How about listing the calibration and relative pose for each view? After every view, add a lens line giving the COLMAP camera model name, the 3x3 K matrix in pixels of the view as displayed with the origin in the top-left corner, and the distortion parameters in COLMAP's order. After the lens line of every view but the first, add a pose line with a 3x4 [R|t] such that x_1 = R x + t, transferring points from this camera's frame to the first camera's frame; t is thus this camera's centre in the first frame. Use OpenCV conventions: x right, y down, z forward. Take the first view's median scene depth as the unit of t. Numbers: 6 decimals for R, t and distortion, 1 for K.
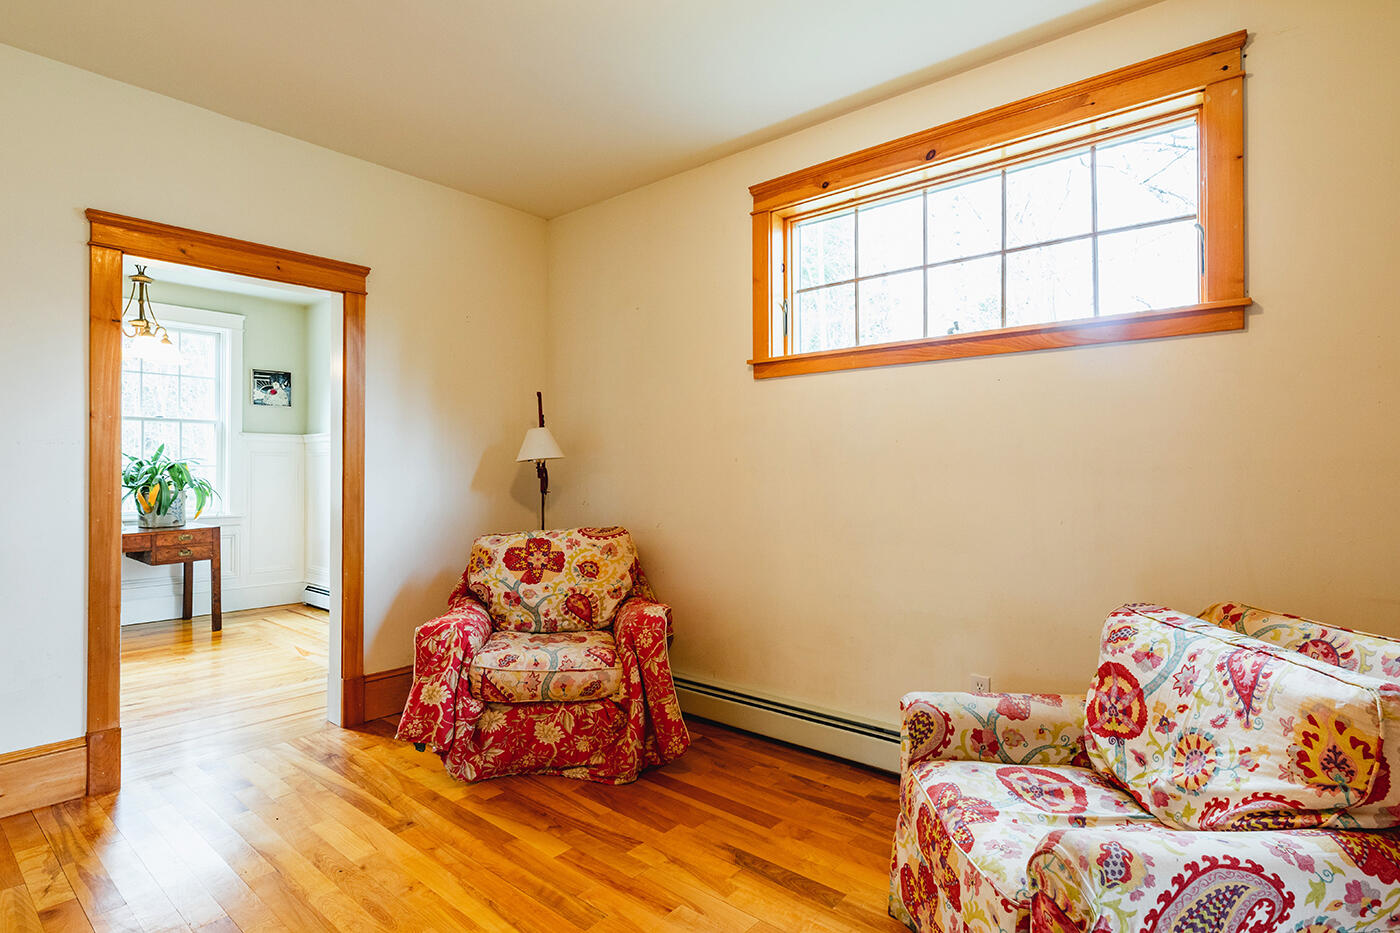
lens RADIAL K [[715.0, 0, 713.4], [0, 715.0, 468.0], [0, 0, 1]] dist [-0.004720, 0.001959]
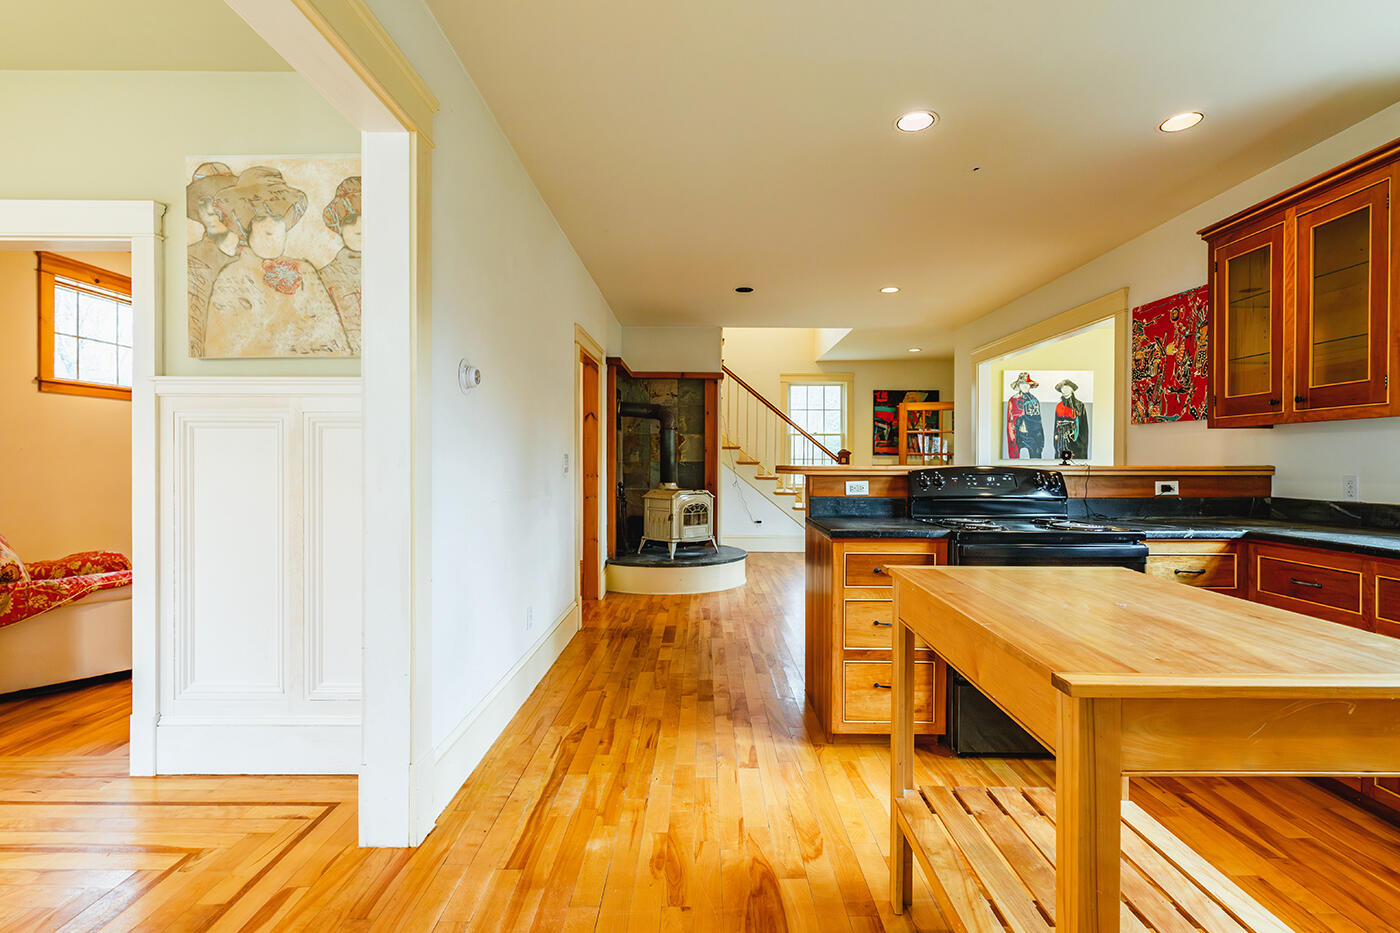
lens RADIAL K [[659.8, 0, 700.0], [0, 659.8, 465.7], [0, 0, 1]] dist [0.000892, 0.000694]
pose [[-0.637470, -0.007559, 0.770438, -2.022716], [-0.007967, 0.999963, 0.003219, 0.004919], [-0.770434, -0.004086, -0.637507, 0.981647]]
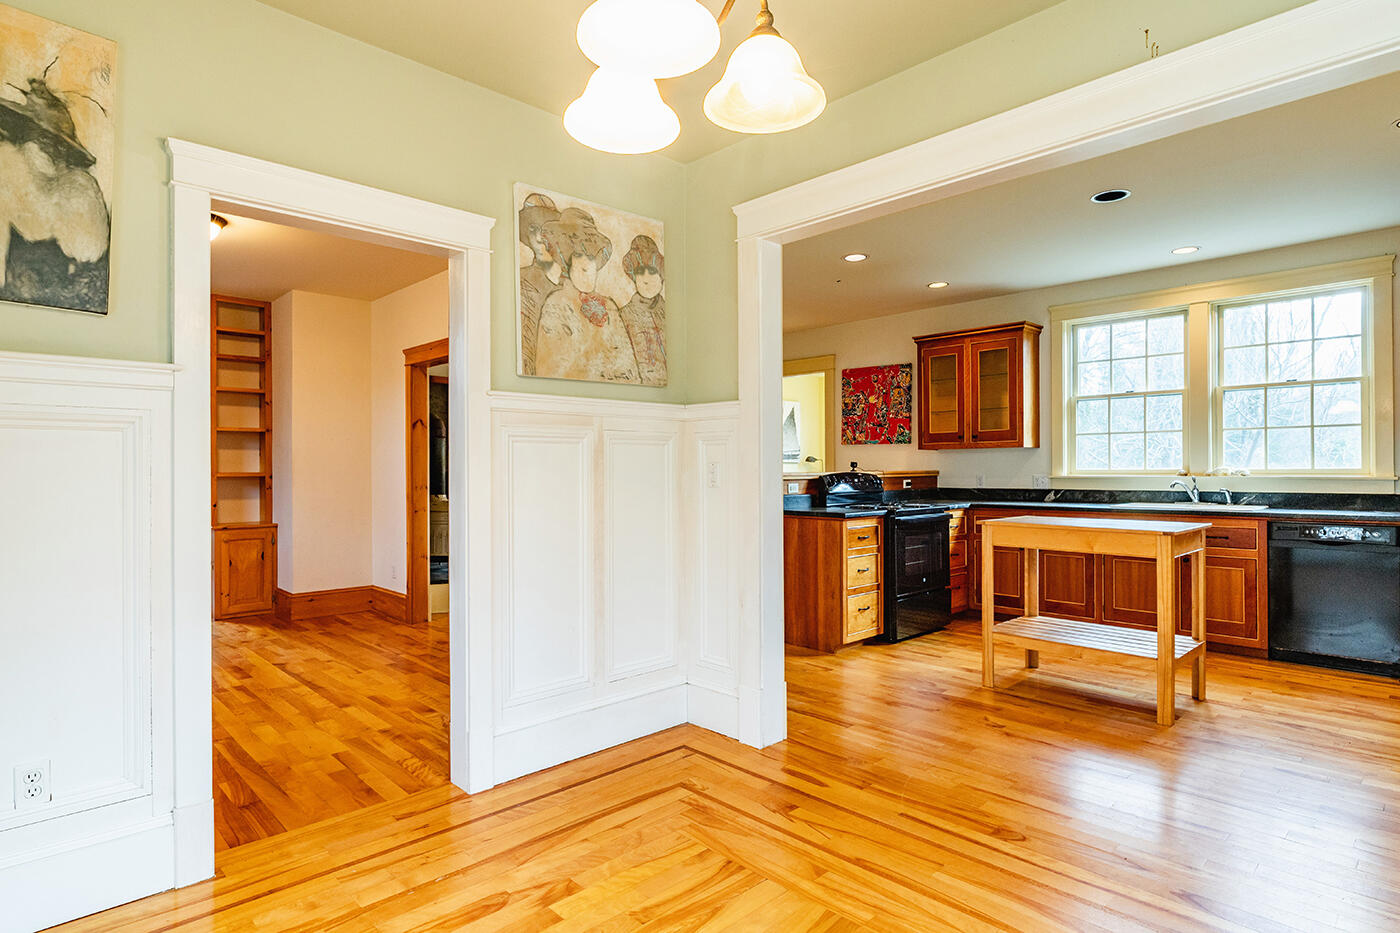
lens RADIAL K [[741.8, 0, 697.9], [0, 741.8, 467.3], [0, 0, 1]] dist [-0.002427, 0.000539]
pose [[-0.993128, 0.004153, 0.116961, -1.268917], [0.003288, 0.999966, -0.007594, 0.006104], [-0.116988, -0.007158, -0.993107, 1.945622]]
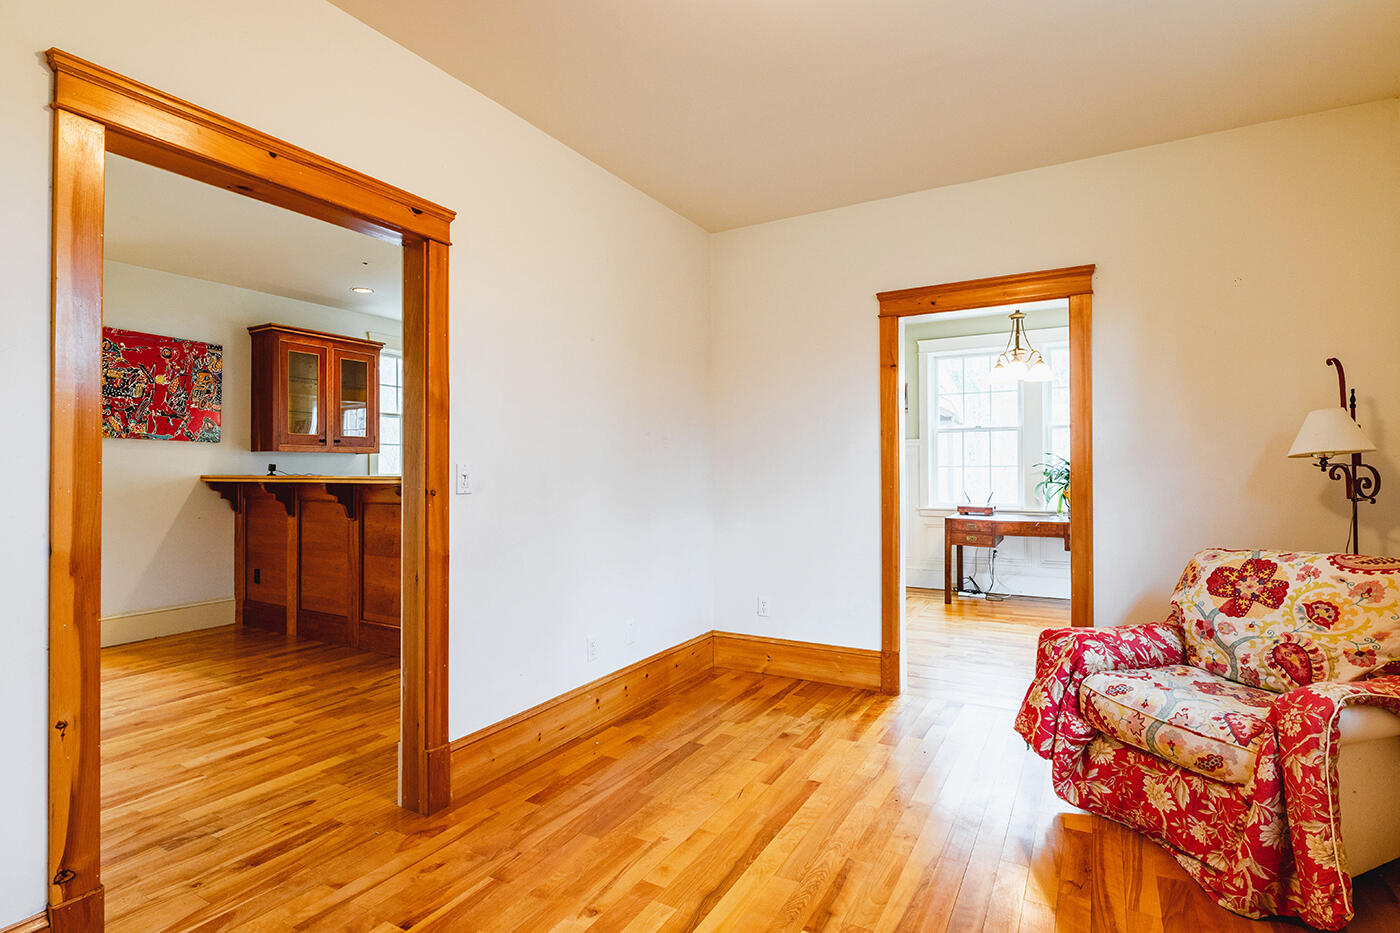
lens RADIAL K [[715.0, 0, 687.4], [0, 715.0, 462.3], [0, 0, 1]] dist [-0.004720, 0.001959]
pose [[0.163072, -0.012494, -0.986535, 0.477200], [0.009273, 0.999895, -0.011130, -0.001168], [0.986571, -0.007333, 0.163171, 0.343424]]
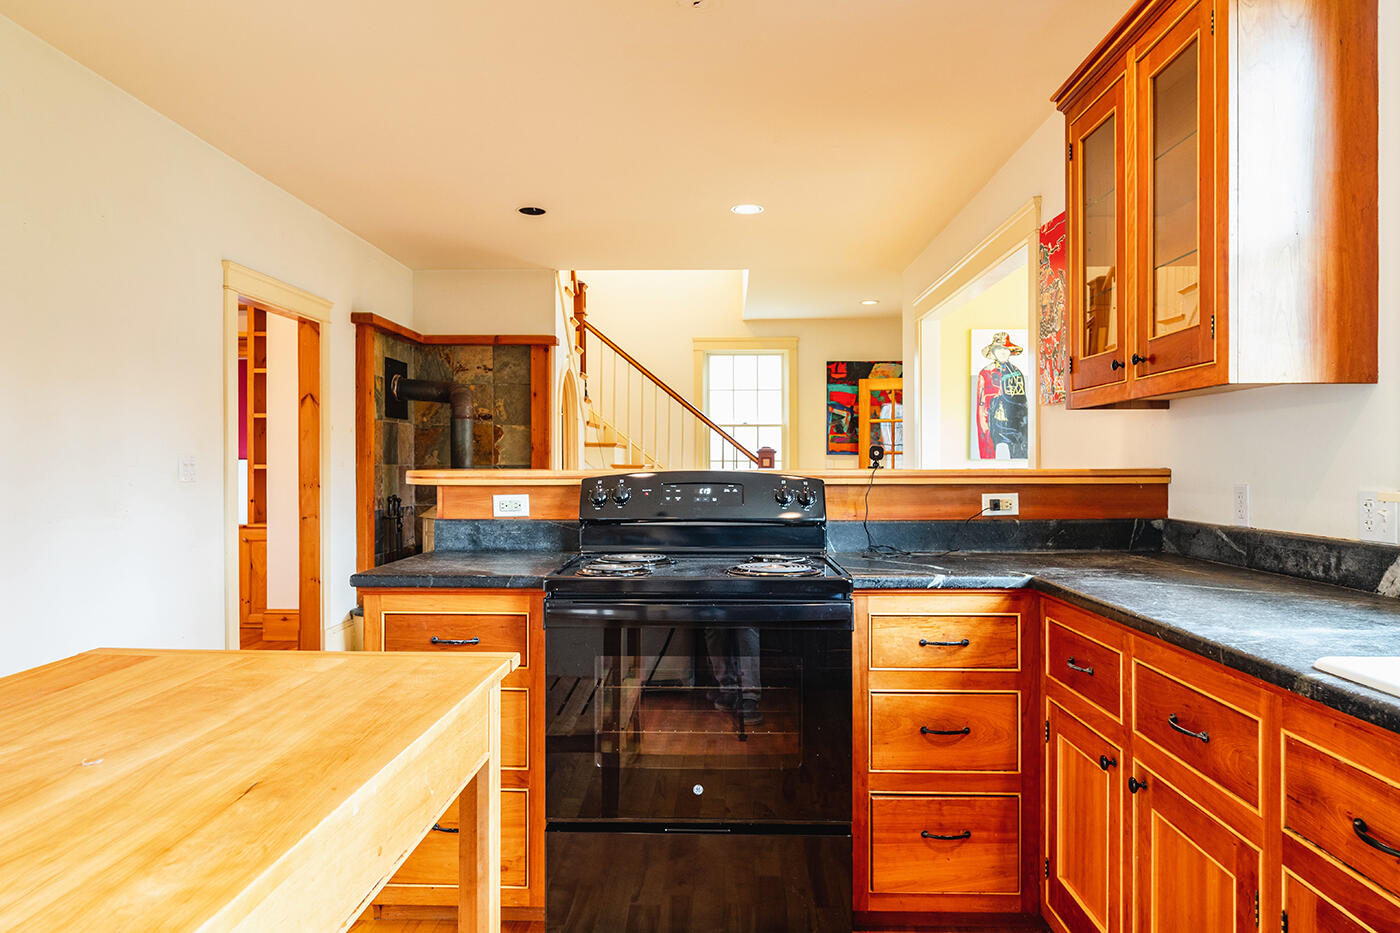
lens RADIAL K [[903.3, 0, 689.4], [0, 903.3, 467.6], [0, 0, 1]] dist [-0.001953, -0.000386]
pose [[-0.618442, -0.003230, 0.785824, -2.228068], [-0.004652, 0.999989, 0.000449, 0.001897], [-0.785817, -0.003378, -0.618450, 0.487799]]
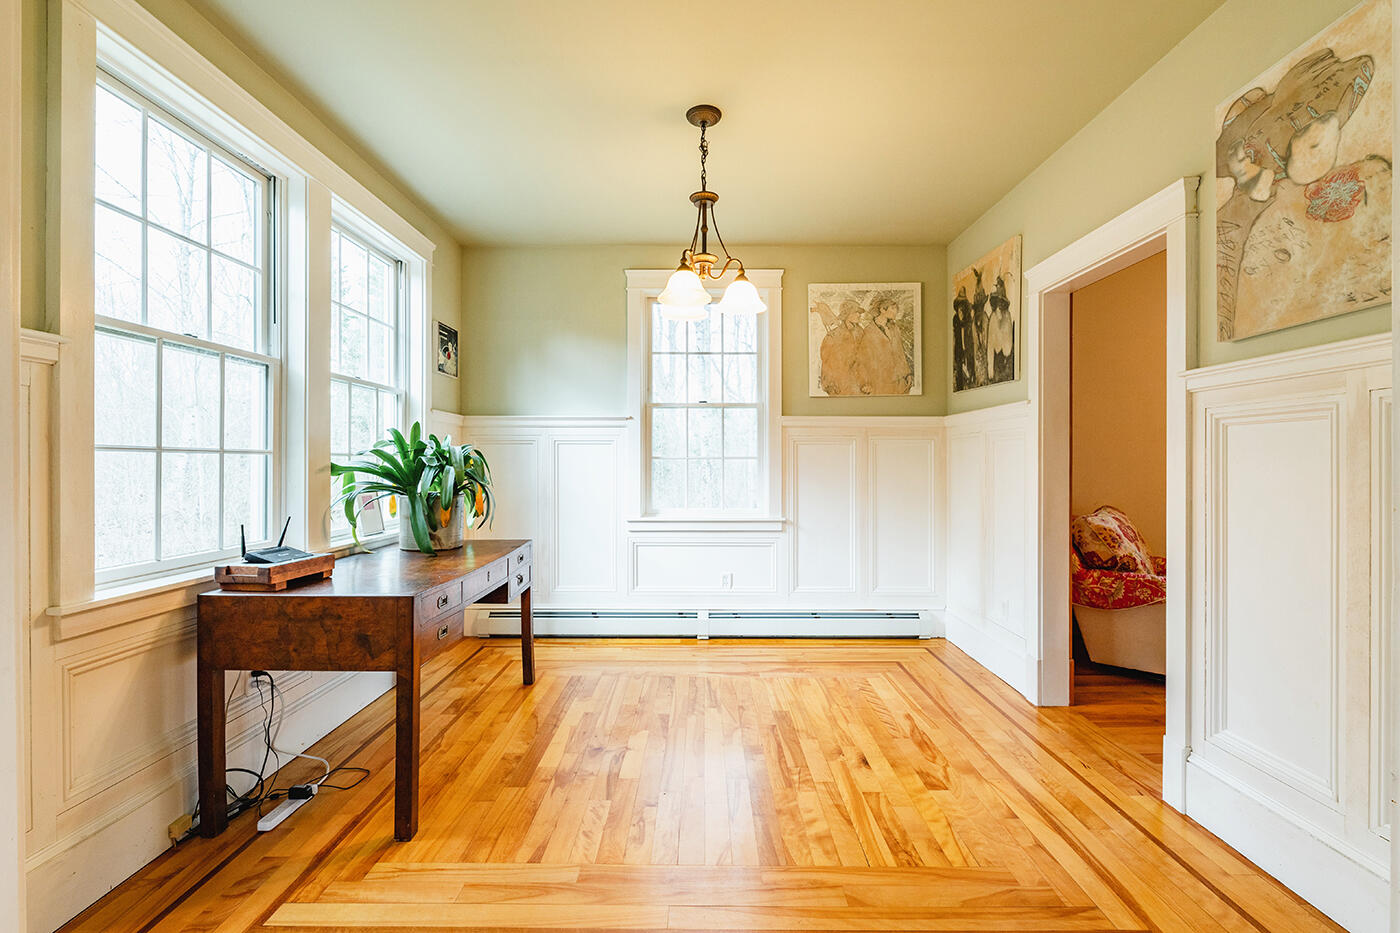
lens RADIAL K [[602.2, 0, 697.5], [0, 602.2, 464.6], [0, 0, 1]] dist [-0.001545, -0.000541]
pose [[0.775841, -0.001984, 0.630925, -1.789949], [-0.002390, 0.999979, 0.006083, 0.003645], [-0.630924, -0.006228, 0.775820, 0.788931]]
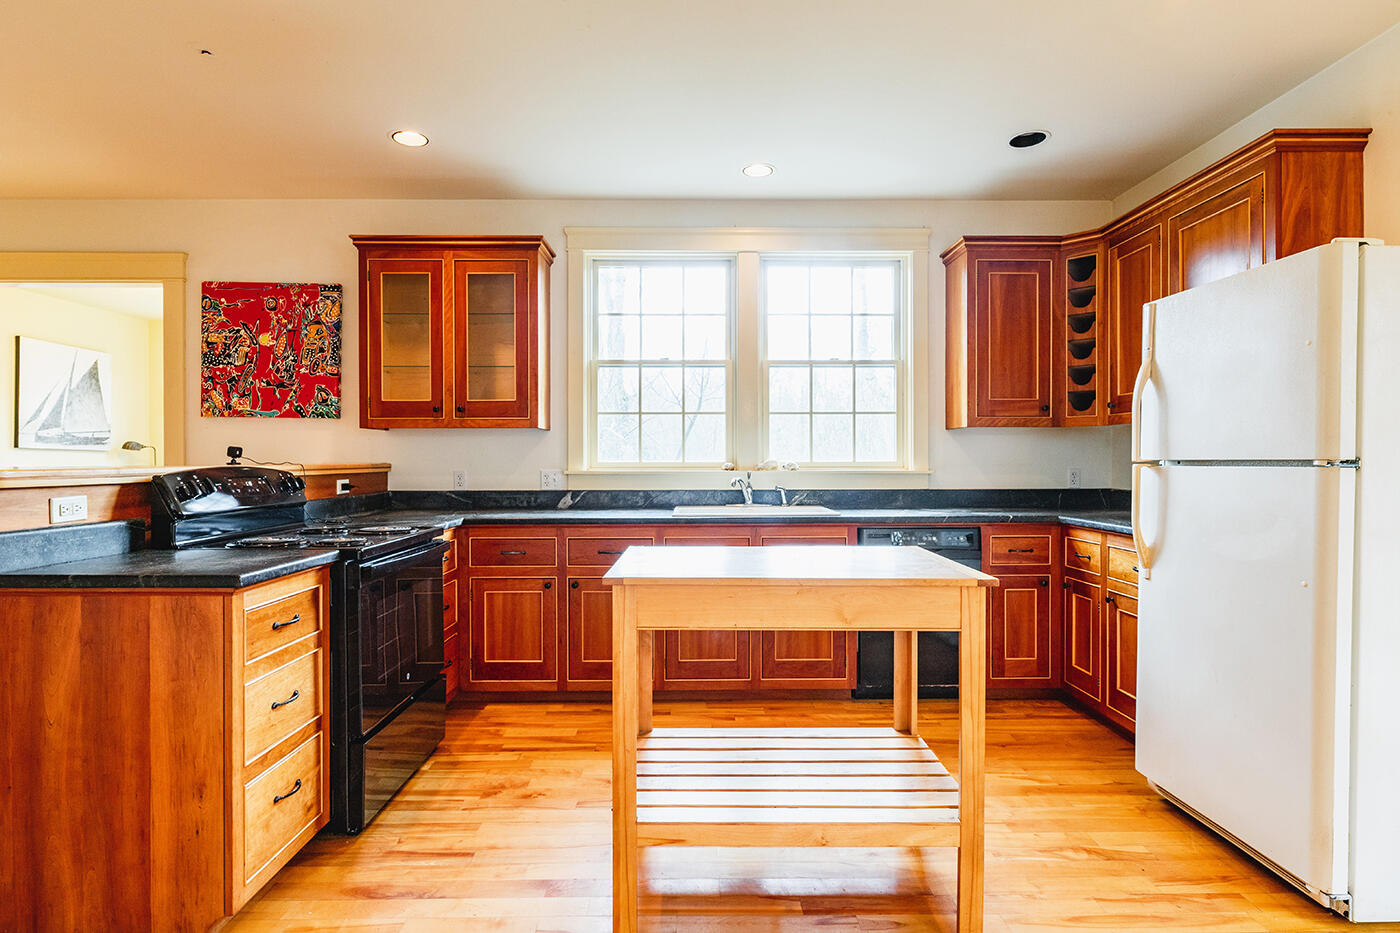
lens RADIAL K [[715.0, 0, 699.8], [0, 715.0, 465.0], [0, 0, 1]] dist [-0.004720, 0.001959]
pose [[-0.762273, 0.004363, -0.647241, -1.308101], [0.004743, 0.999988, 0.001155, 0.005581], [0.647239, -0.002190, -0.762284, 0.955650]]
